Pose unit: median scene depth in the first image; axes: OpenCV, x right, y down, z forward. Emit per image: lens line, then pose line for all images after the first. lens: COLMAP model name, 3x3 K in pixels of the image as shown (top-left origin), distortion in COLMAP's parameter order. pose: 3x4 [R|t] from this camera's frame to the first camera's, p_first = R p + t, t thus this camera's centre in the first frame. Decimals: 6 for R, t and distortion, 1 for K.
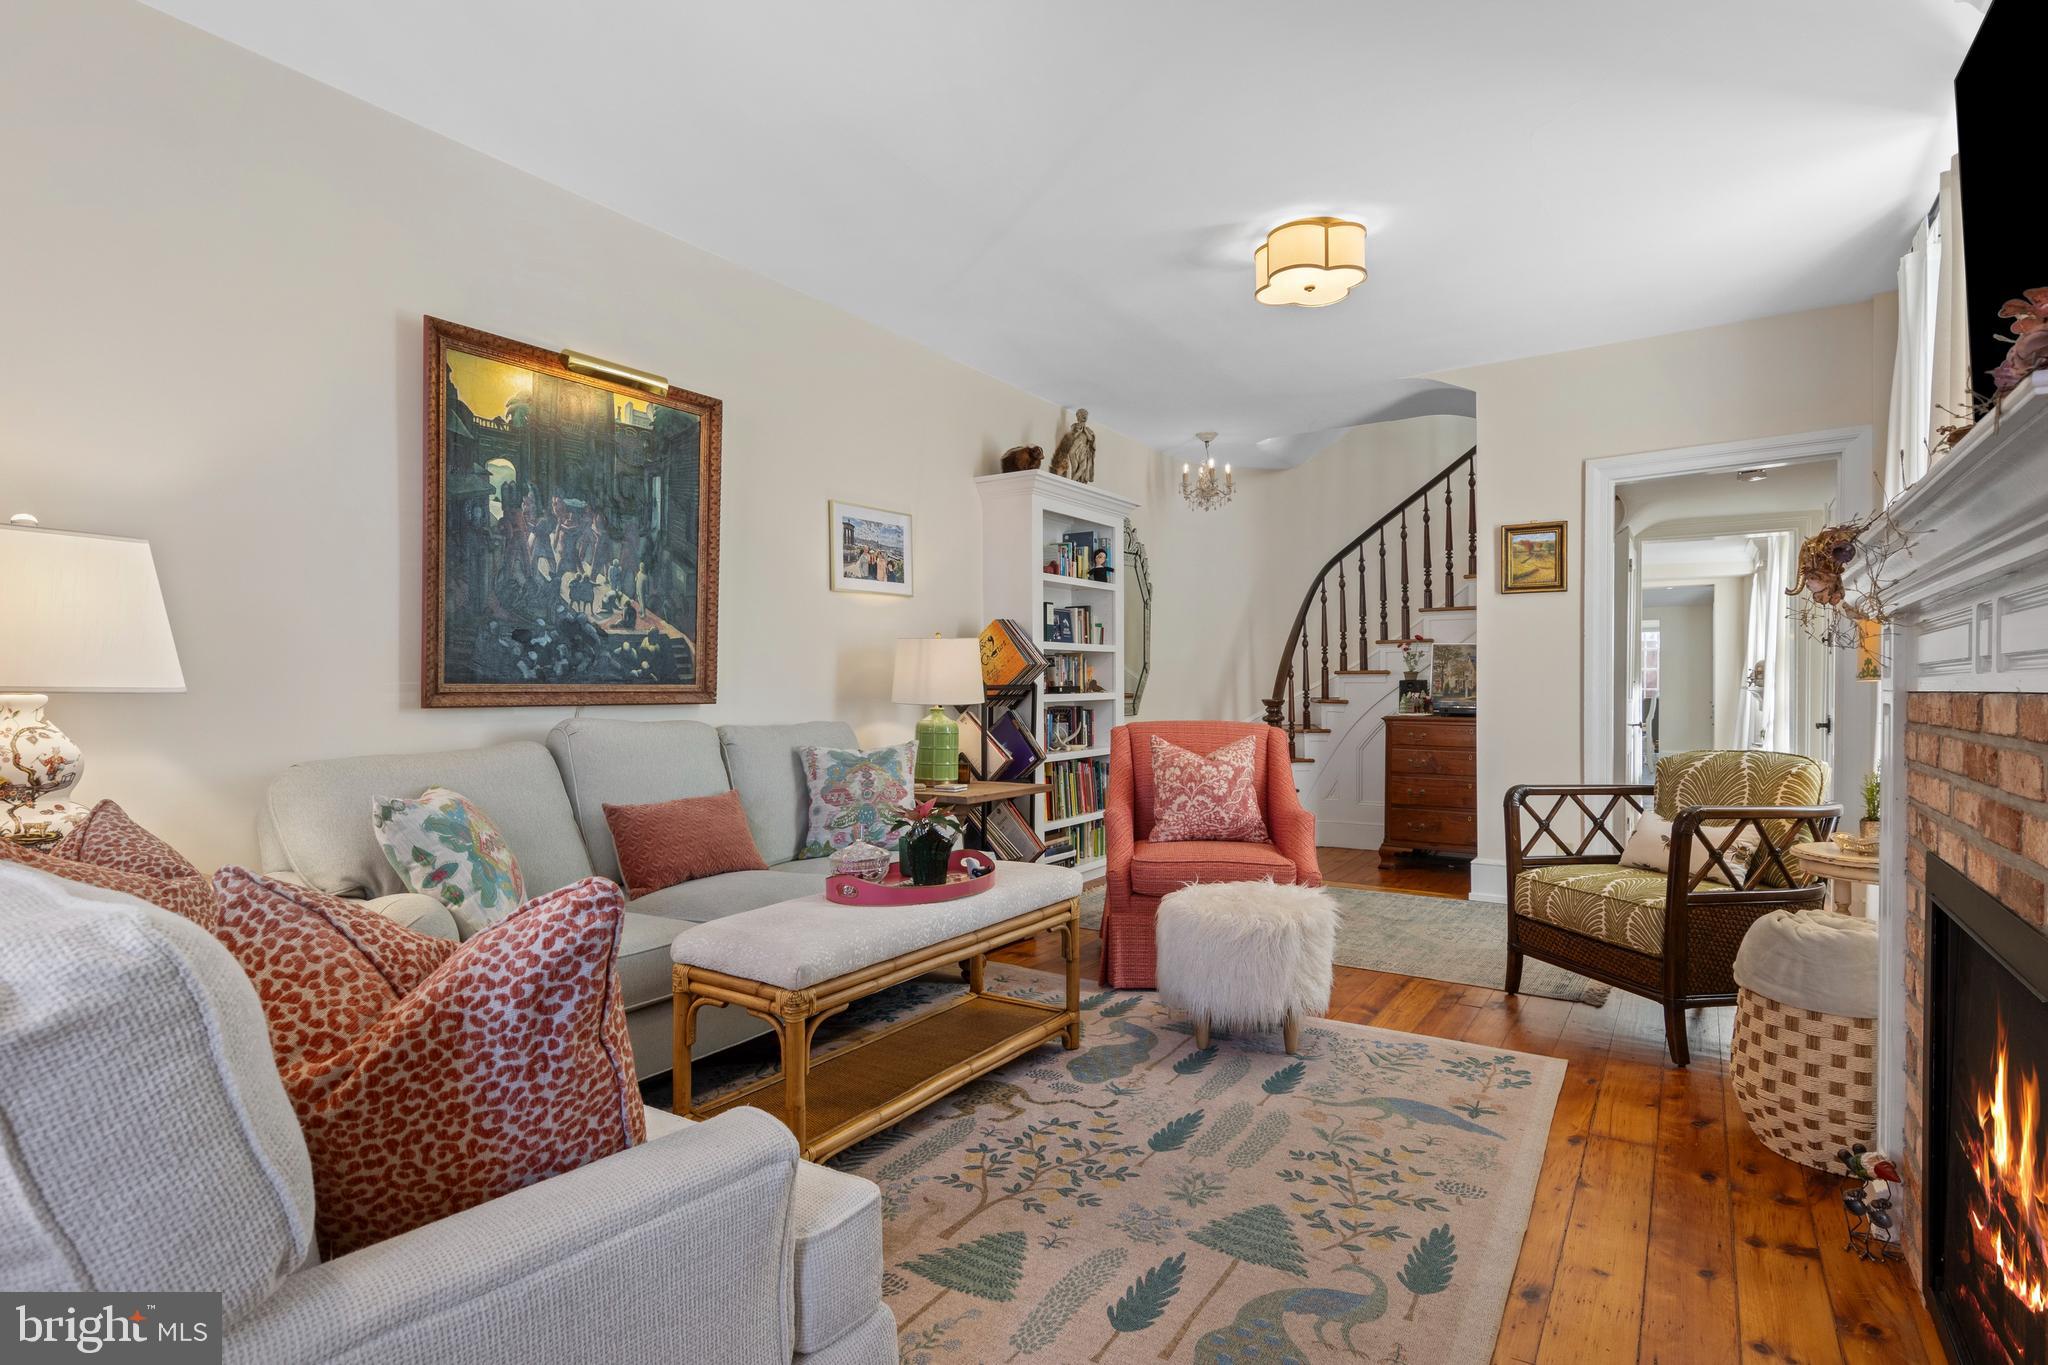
lens RADIAL K [[1040.2, 0, 1025.1], [0, 1040.2, 688.2], [0, 0, 1]] dist [0.011045, -0.004858]
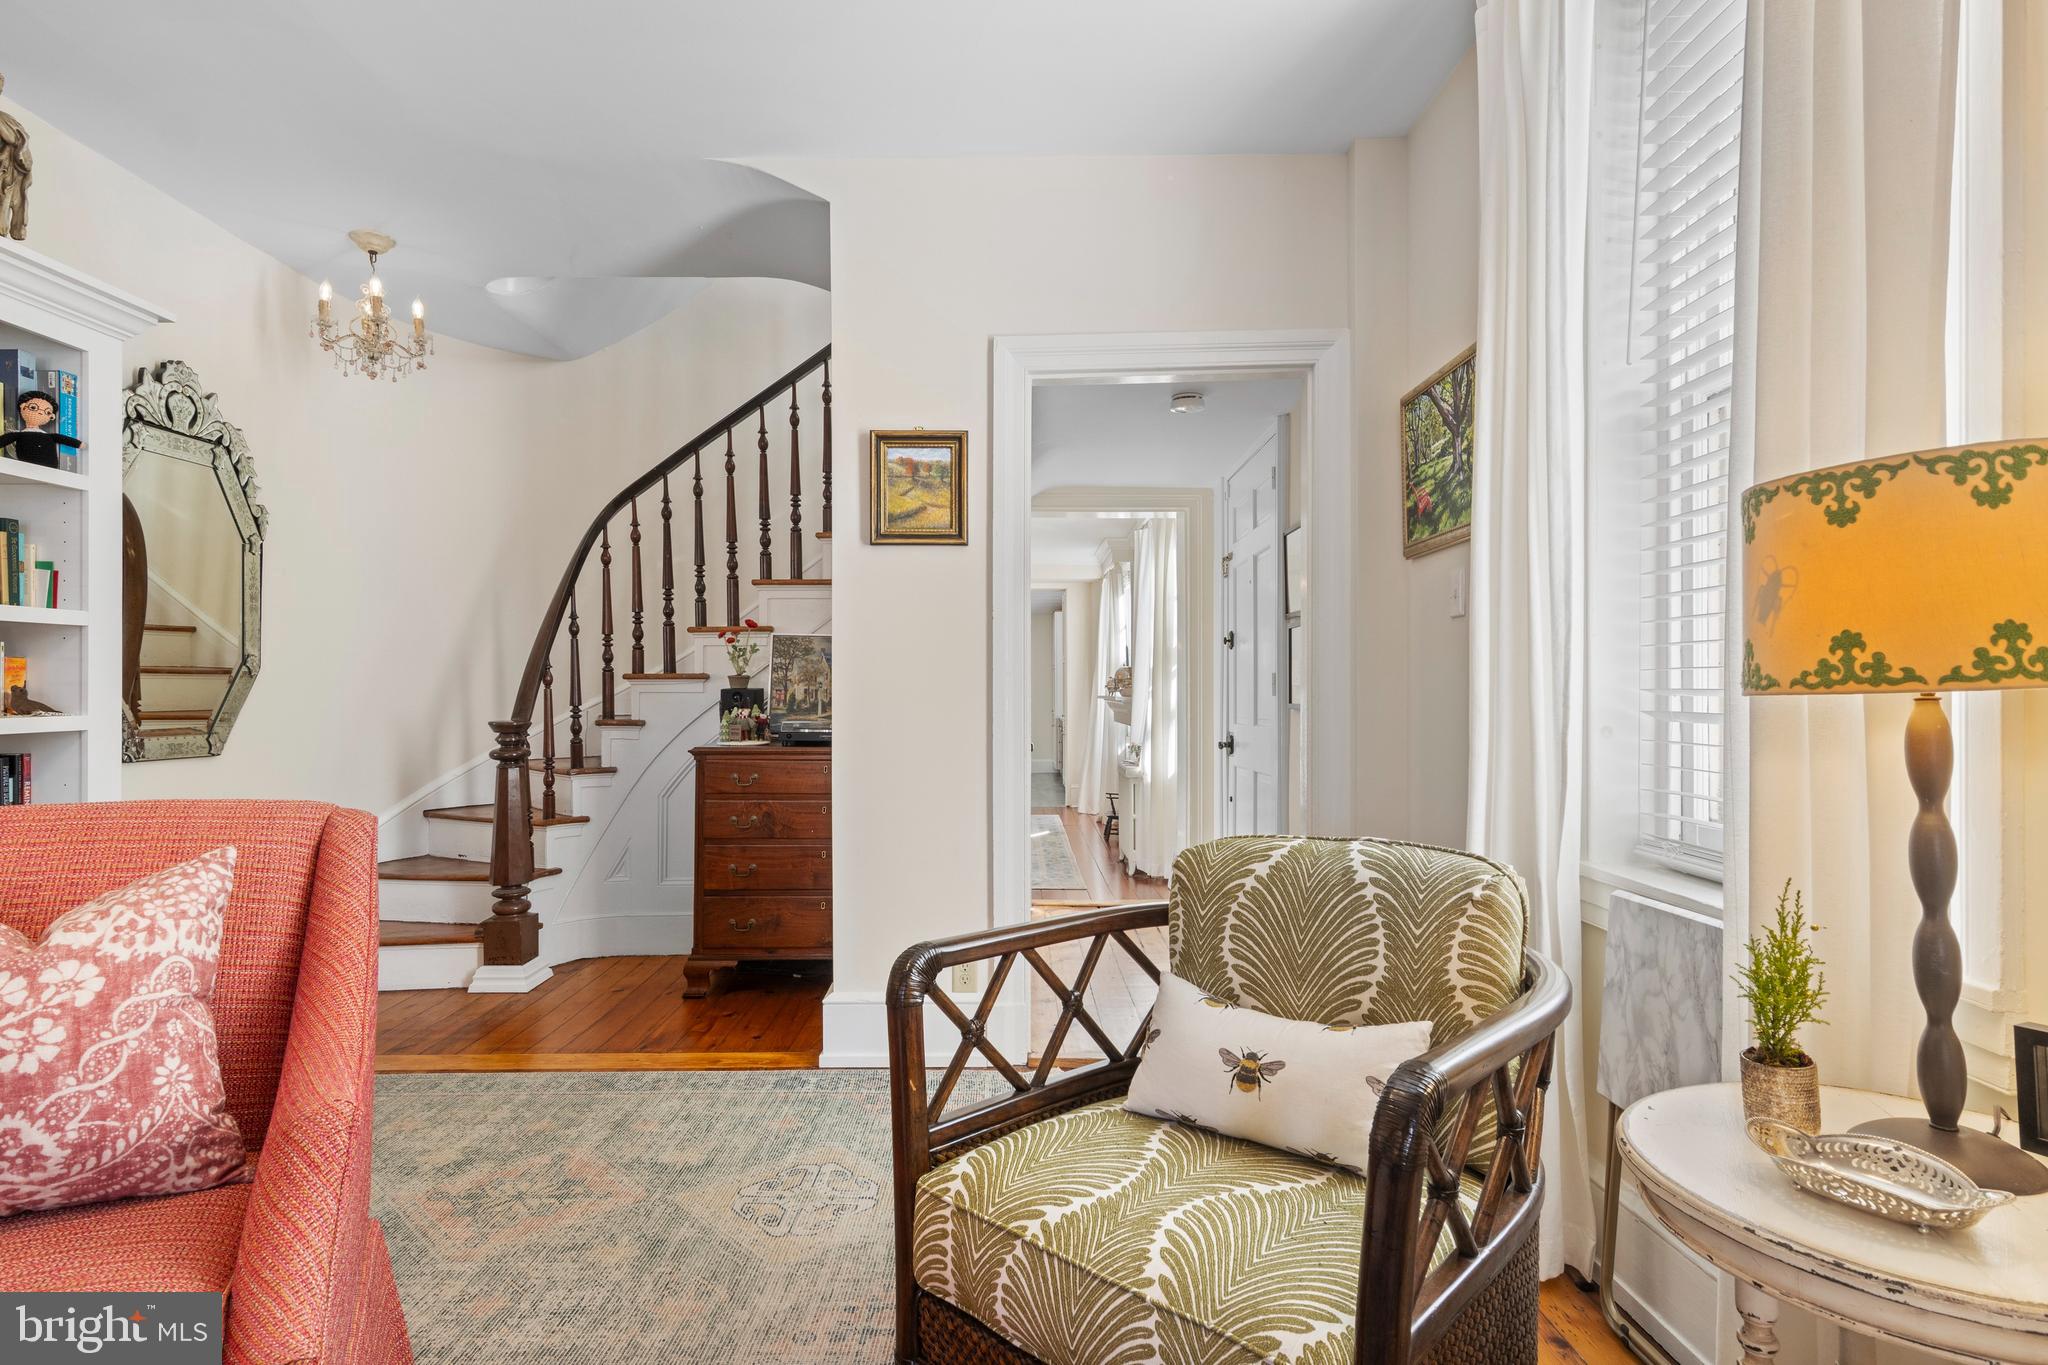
lens RADIAL K [[1040.2, 0, 1021.3], [0, 1040.2, 684.0], [0, 0, 1]] dist [0.011045, -0.004858]
pose [[0.835128, 0.003556, 0.550045, 0.278434], [0.002656, 0.999941, -0.010497, -0.006018], [-0.550050, 0.010228, 0.835069, 0.628852]]
